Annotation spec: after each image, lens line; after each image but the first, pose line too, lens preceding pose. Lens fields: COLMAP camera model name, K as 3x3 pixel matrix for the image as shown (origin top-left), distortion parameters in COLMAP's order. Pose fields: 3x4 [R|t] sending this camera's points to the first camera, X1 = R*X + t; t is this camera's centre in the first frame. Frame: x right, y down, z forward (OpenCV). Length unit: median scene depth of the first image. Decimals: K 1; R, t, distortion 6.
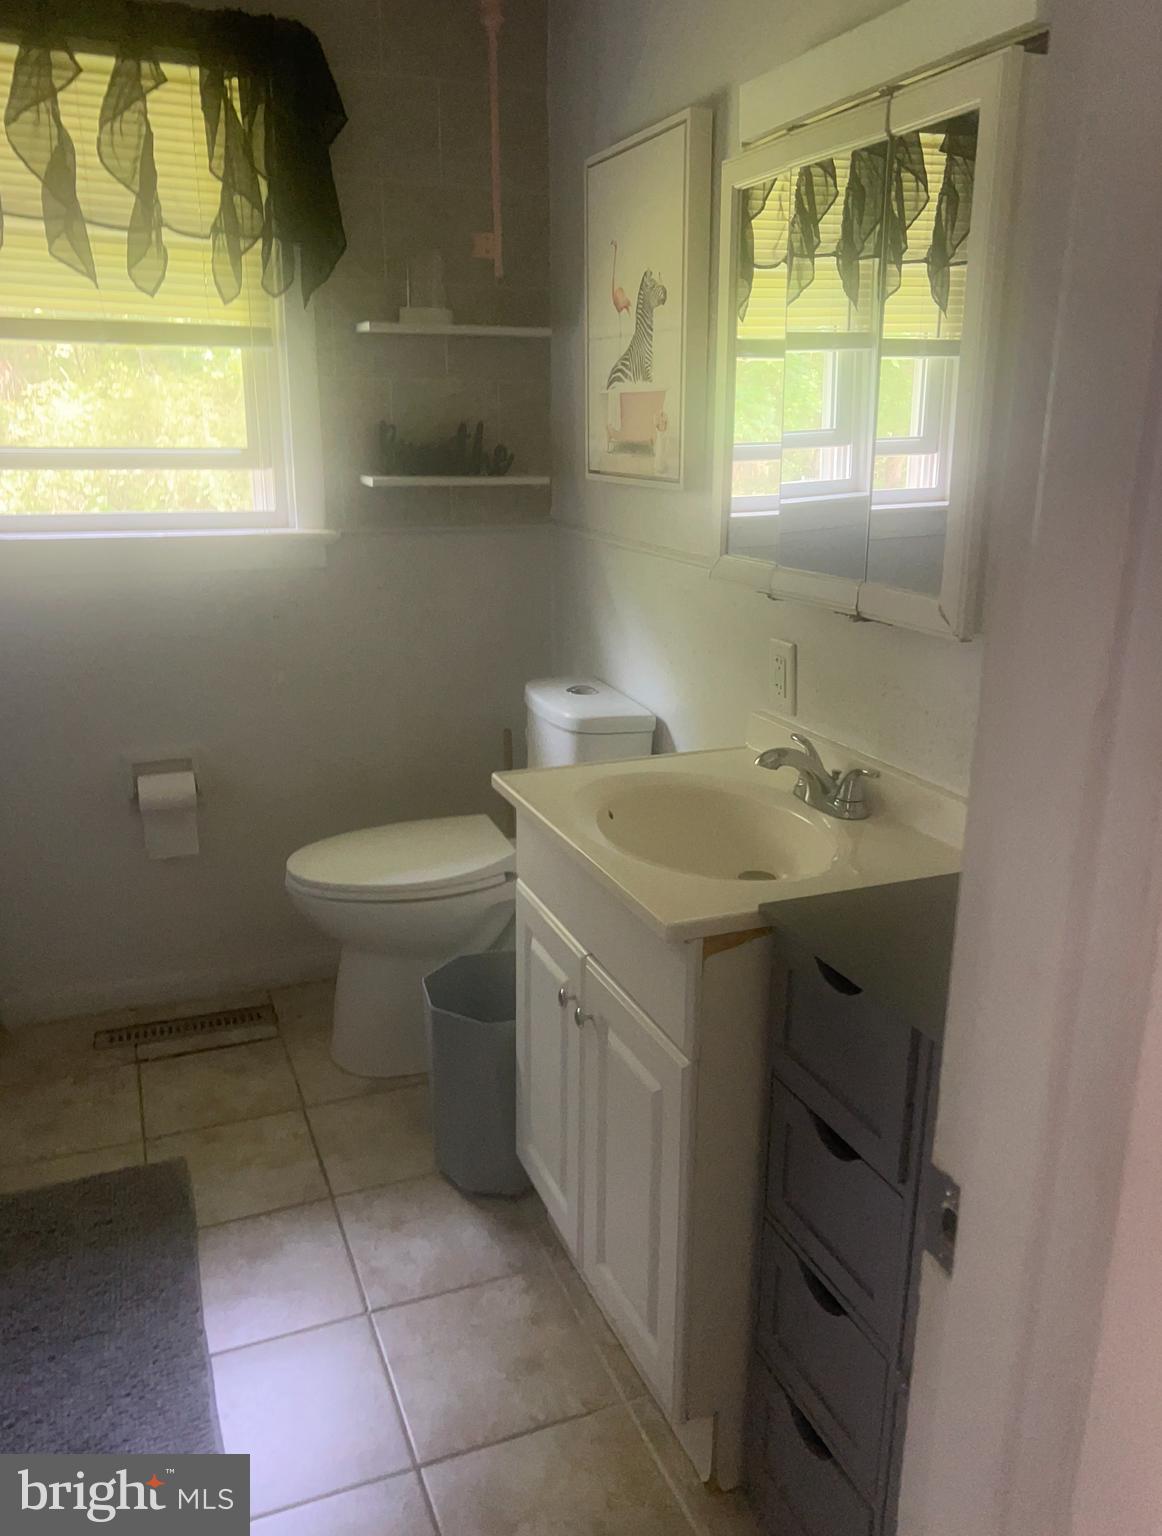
lens RADIAL K [[1169.7, 0, 581.0], [0, 1169.7, 768.0], [0, 0, 1]] dist [0.000014, 0.003903]
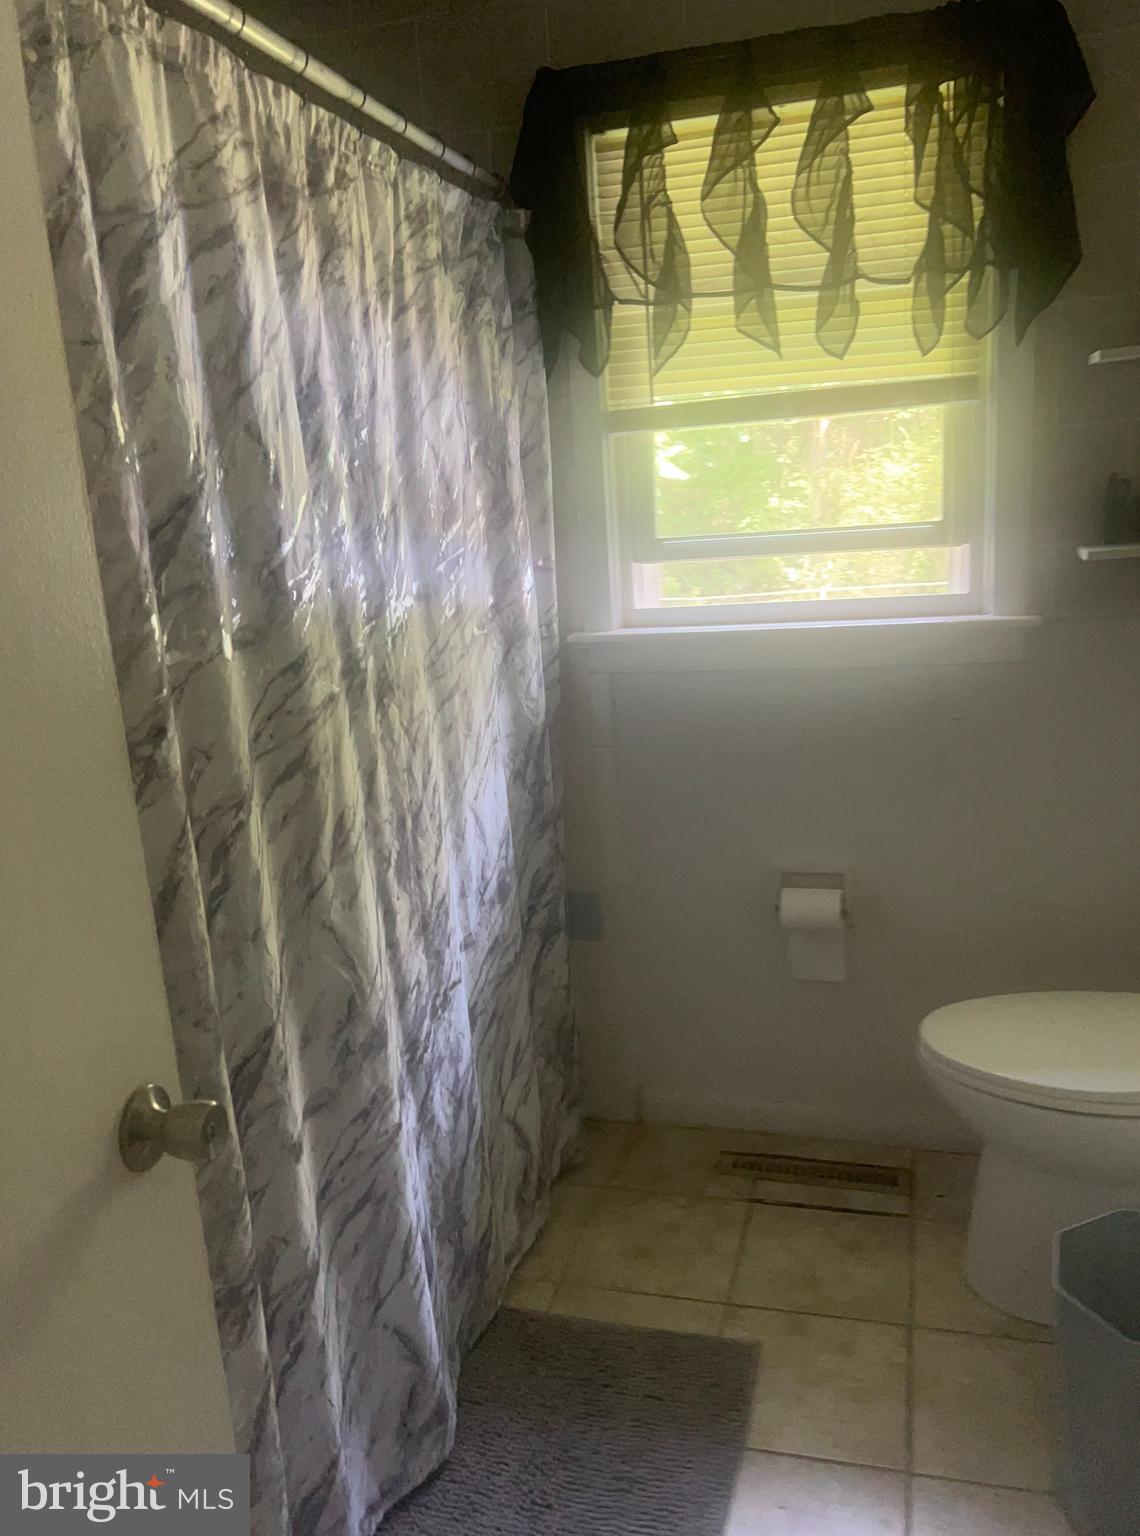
lens RADIAL K [[1175.8, 0, 568.5], [0, 1175.8, 796.0], [0, 0, 1]] dist [0.008567, 0.004899]
pose [[0.786131, 0.083511, -0.612392, 0.047519], [-0.095806, 0.995318, 0.012743, -0.064798], [0.610589, 0.048653, 0.790452, 0.184281]]
